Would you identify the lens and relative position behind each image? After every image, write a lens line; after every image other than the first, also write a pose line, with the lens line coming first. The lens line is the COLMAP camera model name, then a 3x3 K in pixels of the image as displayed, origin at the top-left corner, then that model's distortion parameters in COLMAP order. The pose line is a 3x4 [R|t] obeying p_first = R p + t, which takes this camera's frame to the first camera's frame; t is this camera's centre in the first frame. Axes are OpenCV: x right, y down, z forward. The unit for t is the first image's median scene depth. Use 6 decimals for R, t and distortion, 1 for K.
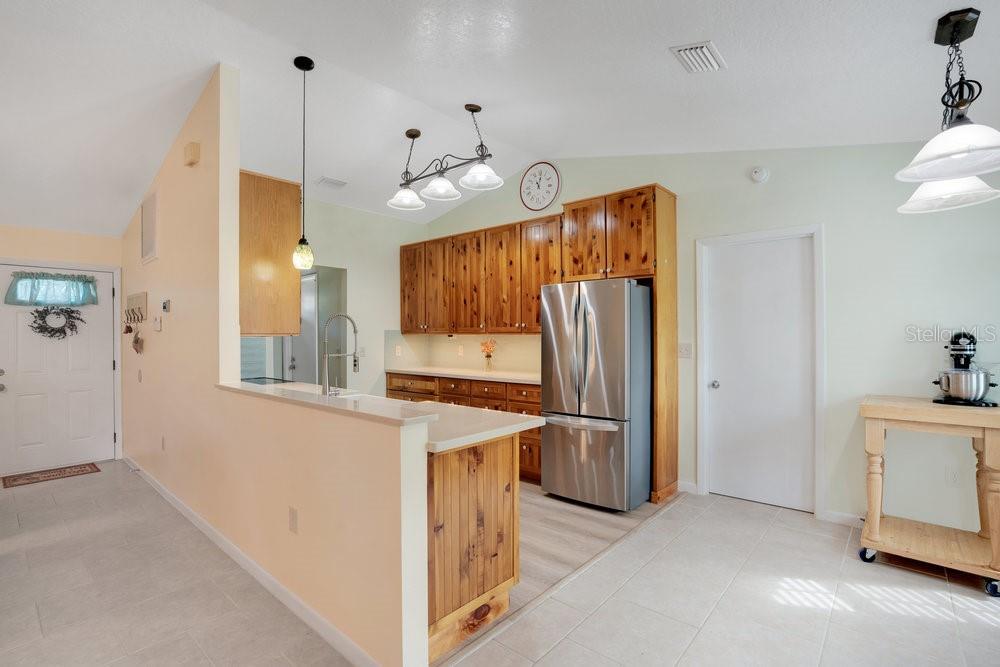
lens RADIAL K [[473.3, 0, 506.8], [0, 473.3, 332.9], [0, 0, 1]] dist [-0.037463, 0.012744]
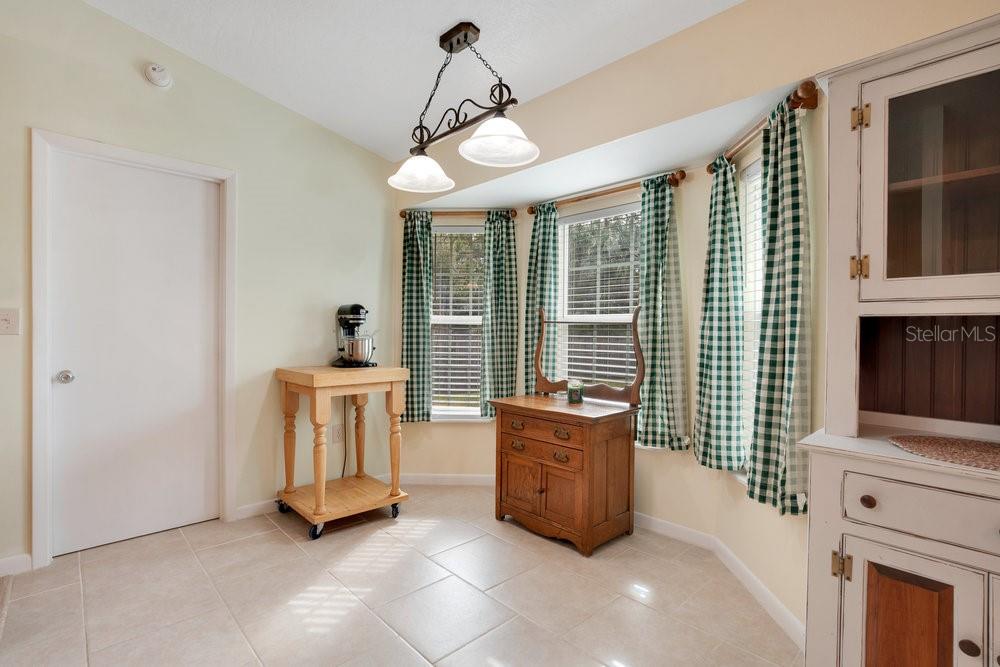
lens RADIAL K [[473.3, 0, 499.9], [0, 473.3, 329.5], [0, 0, 1]] dist [-0.037463, 0.012744]
pose [[0.091737, 0.007334, 0.995756, -0.091134], [-0.010384, 0.999926, -0.006408, 0.039430], [-0.995729, -0.009753, 0.091807, 0.323624]]
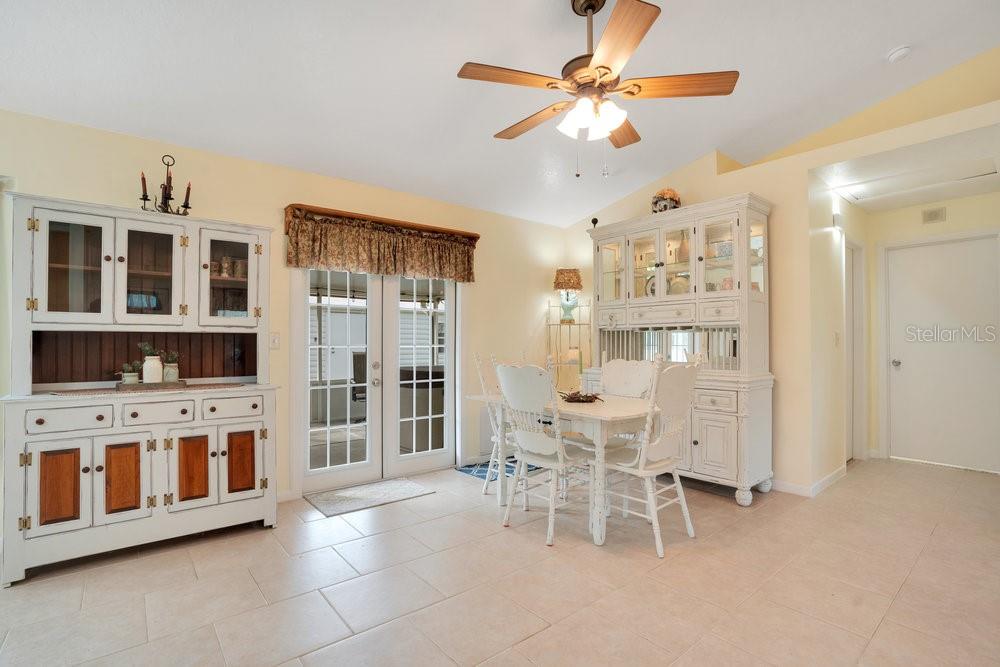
lens RADIAL K [[503.8, 0, 491.0], [0, 503.8, 339.7], [0, 0, 1]] dist [0.000443, 0.001008]
pose [[-0.973166, 0.005524, 0.230040, -0.410848], [0.004869, 0.999982, -0.003416, 0.042136], [-0.230055, -0.002204, -0.973175, 0.556498]]
